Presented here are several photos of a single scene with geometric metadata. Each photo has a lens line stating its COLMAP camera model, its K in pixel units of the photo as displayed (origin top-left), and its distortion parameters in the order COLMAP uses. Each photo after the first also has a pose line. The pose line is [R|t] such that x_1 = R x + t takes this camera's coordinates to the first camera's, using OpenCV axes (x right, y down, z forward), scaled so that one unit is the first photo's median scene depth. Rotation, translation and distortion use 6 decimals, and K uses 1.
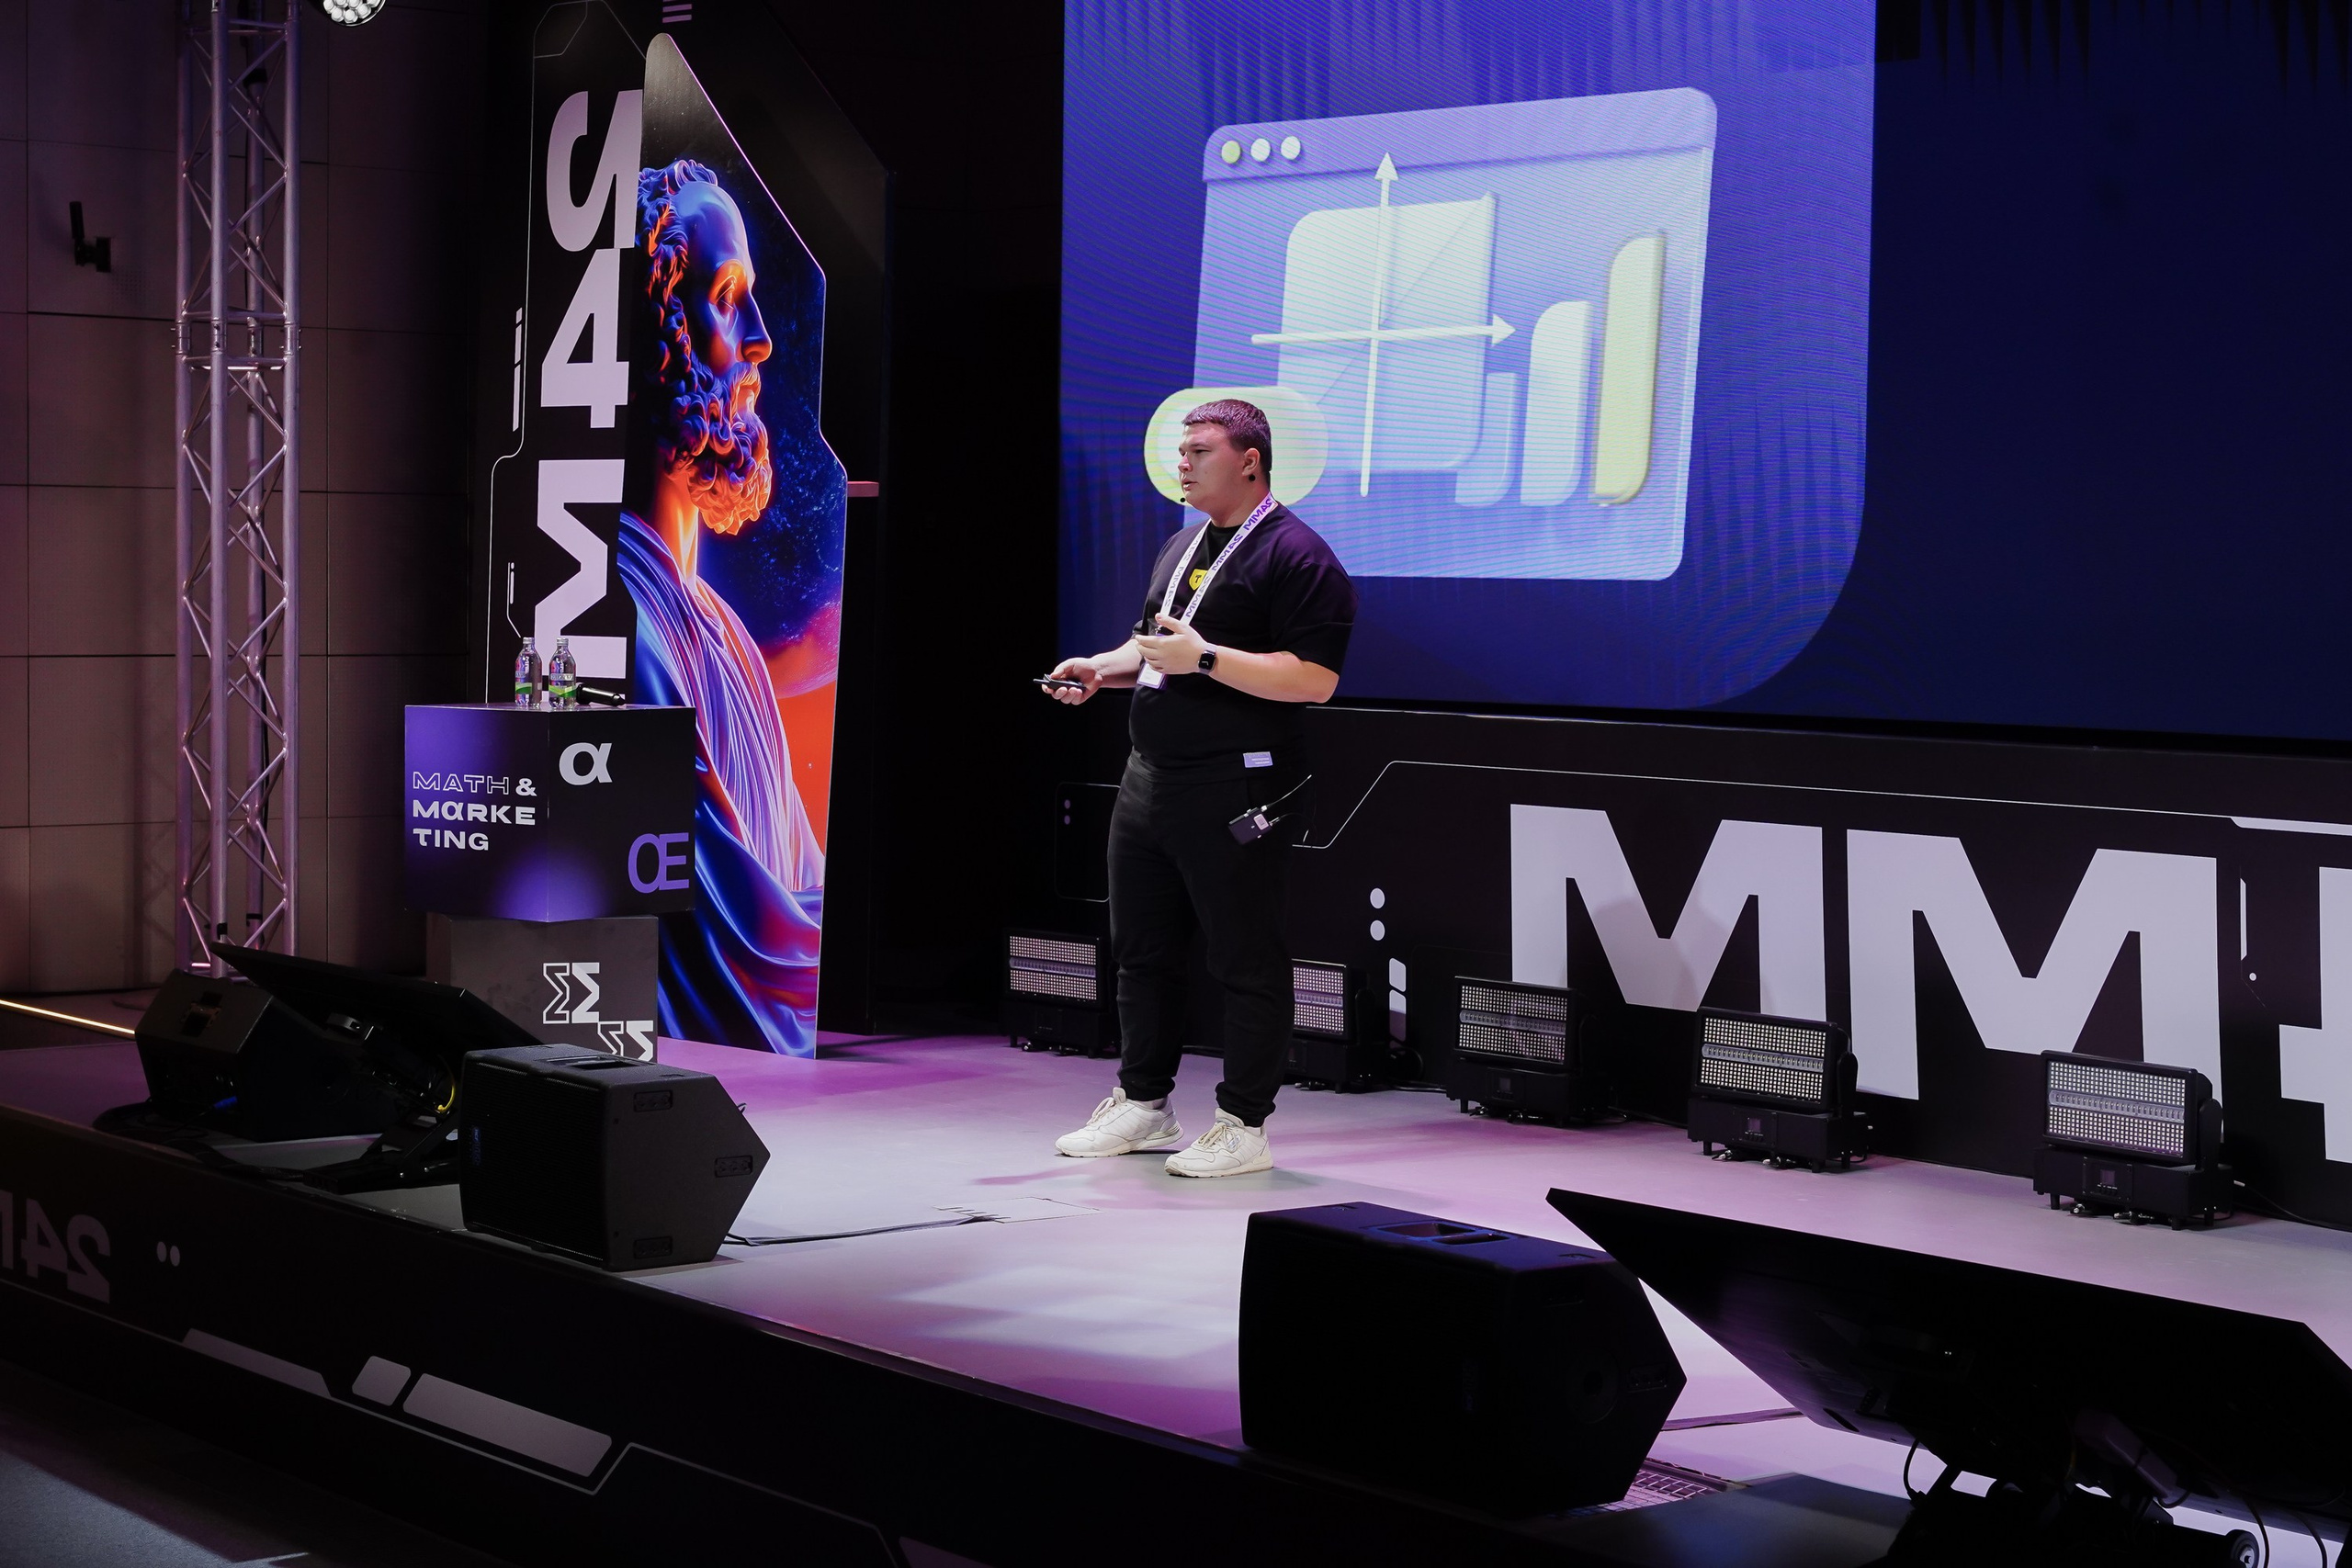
lens RADIAL K [[4156.7, 0, 1096.8], [0, 4156.7, 779.7], [0, 0, 1]] dist [0.003612, 0.000000]
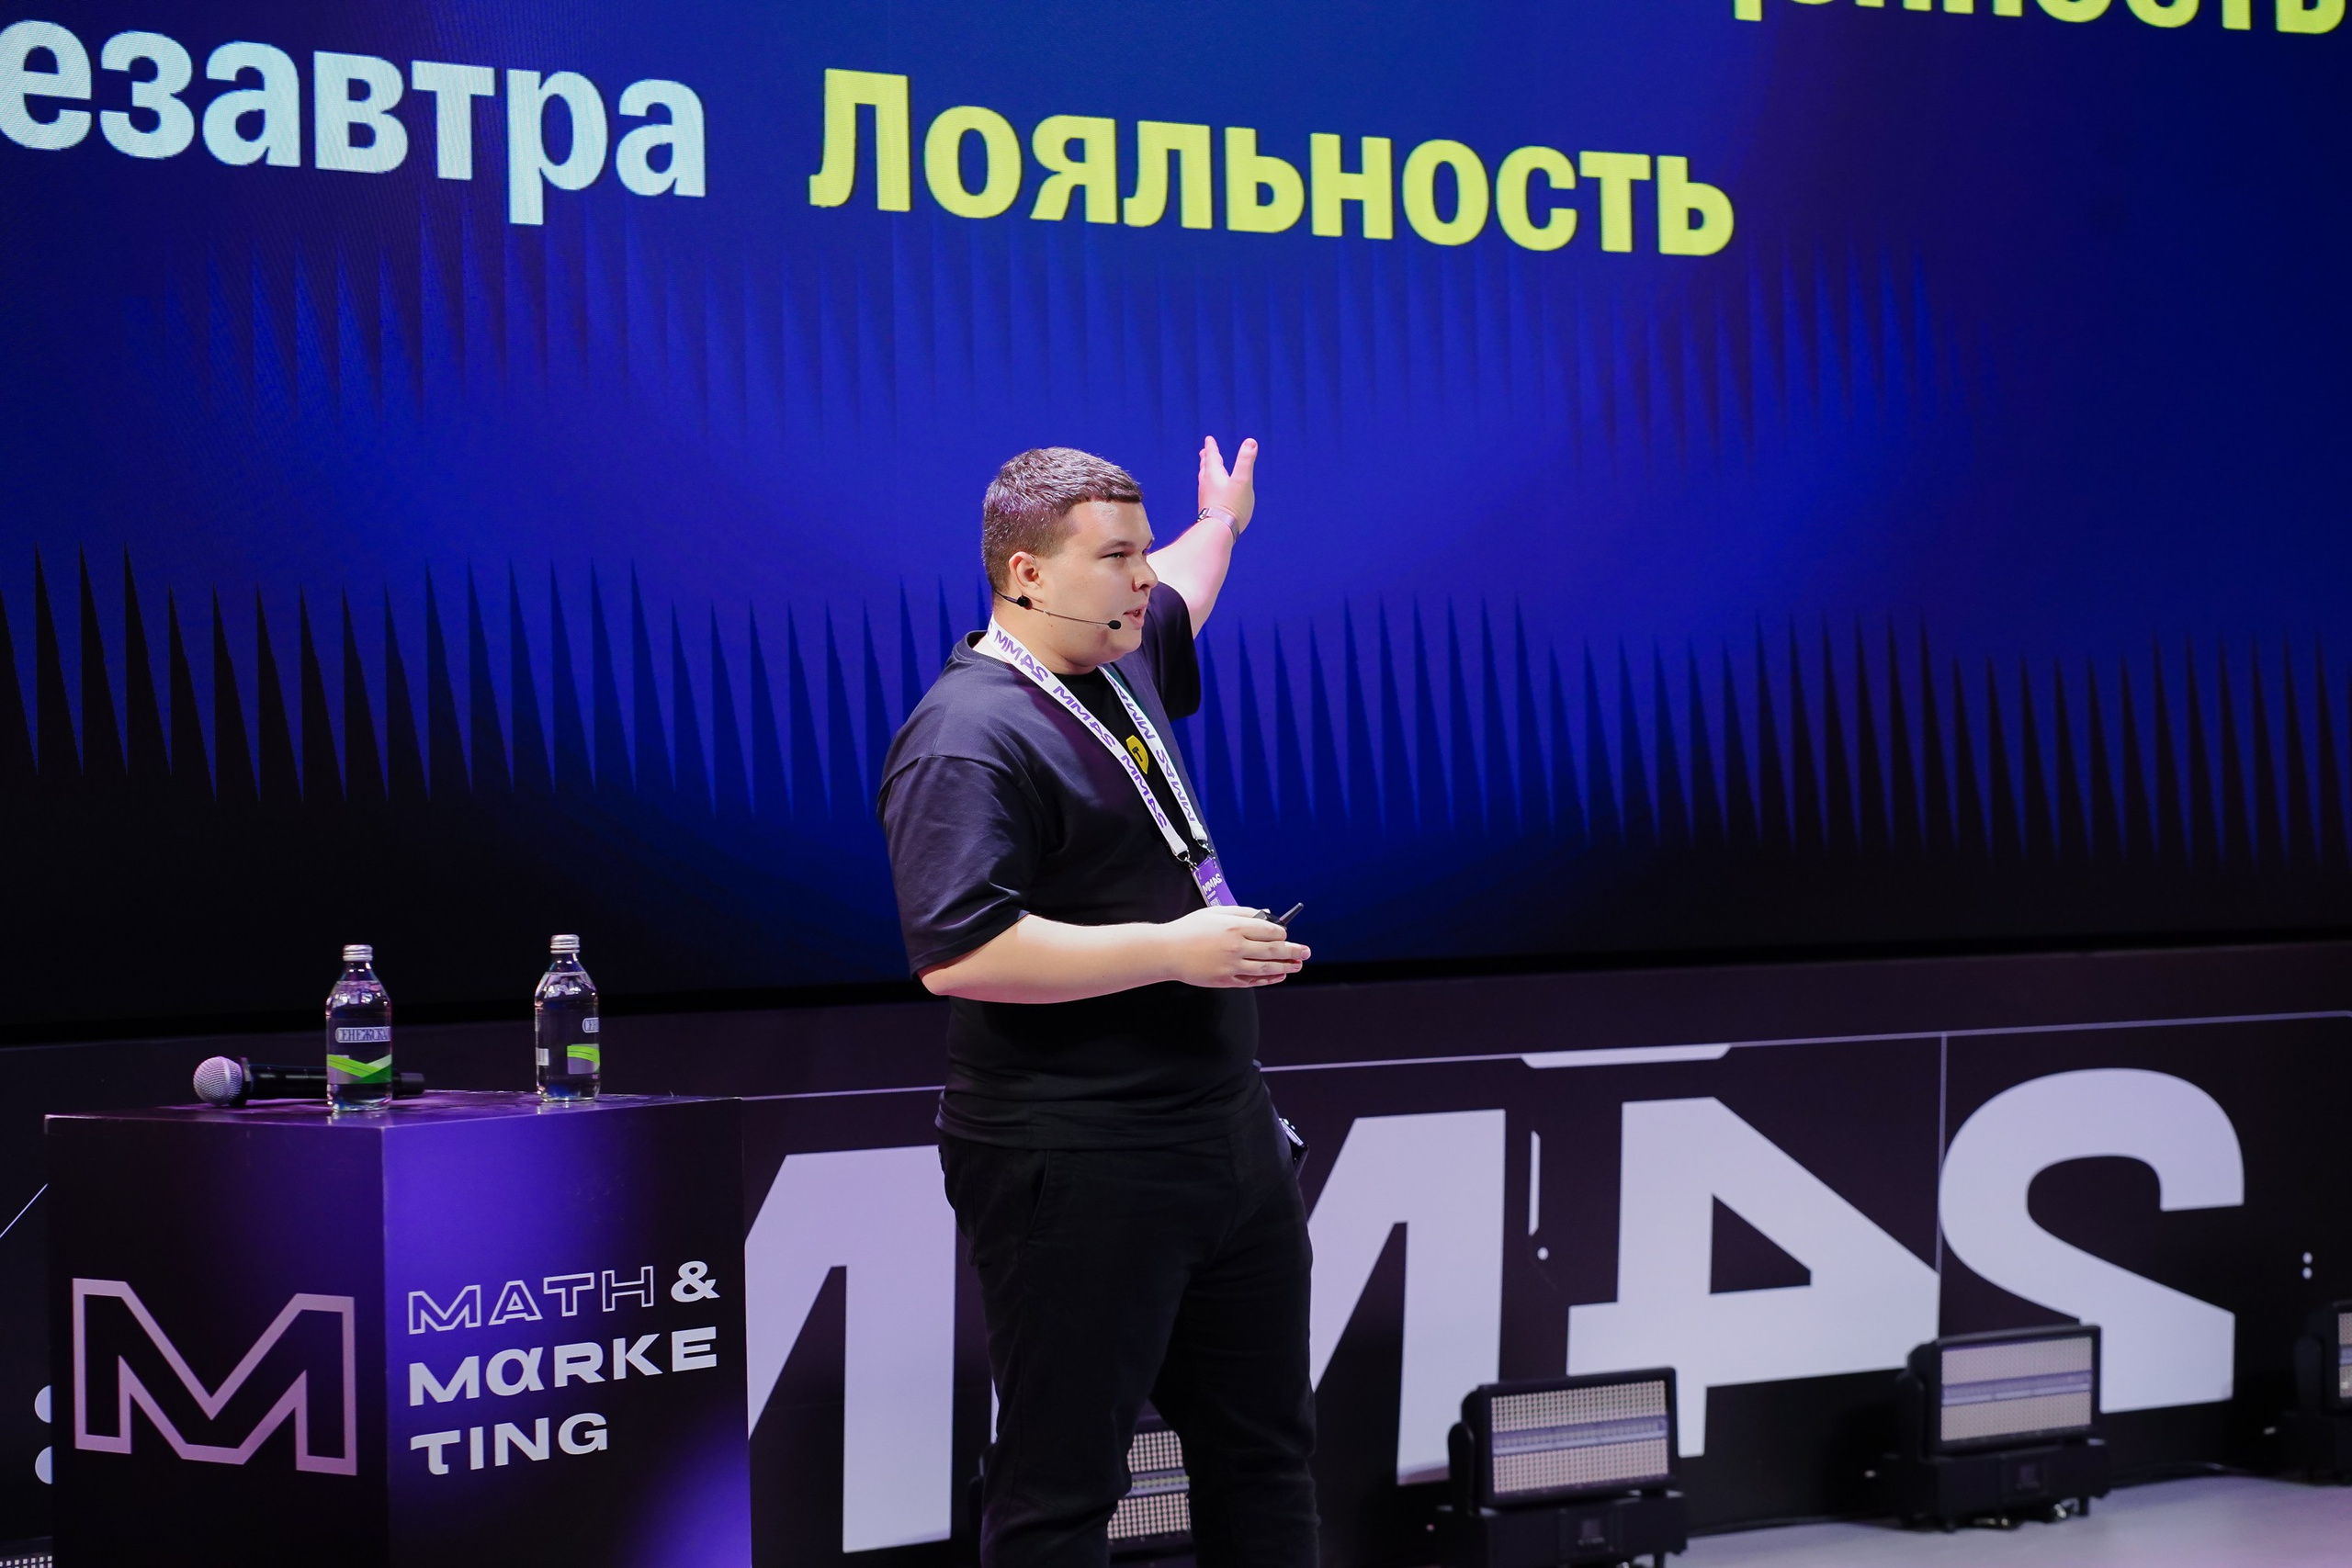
lens RADIAL K [[5660.1, 0, 1195.3], [0, 5660.1, 994.1], [0, 0, 1]] dist [0.013733, 0.000000]
pose [[0.002078, -0.046834, 0.998901, -0.706966], [0.069819, 0.996472, 0.046575, -0.050412], [-0.997558, 0.069646, 0.005341, 0.934293]]
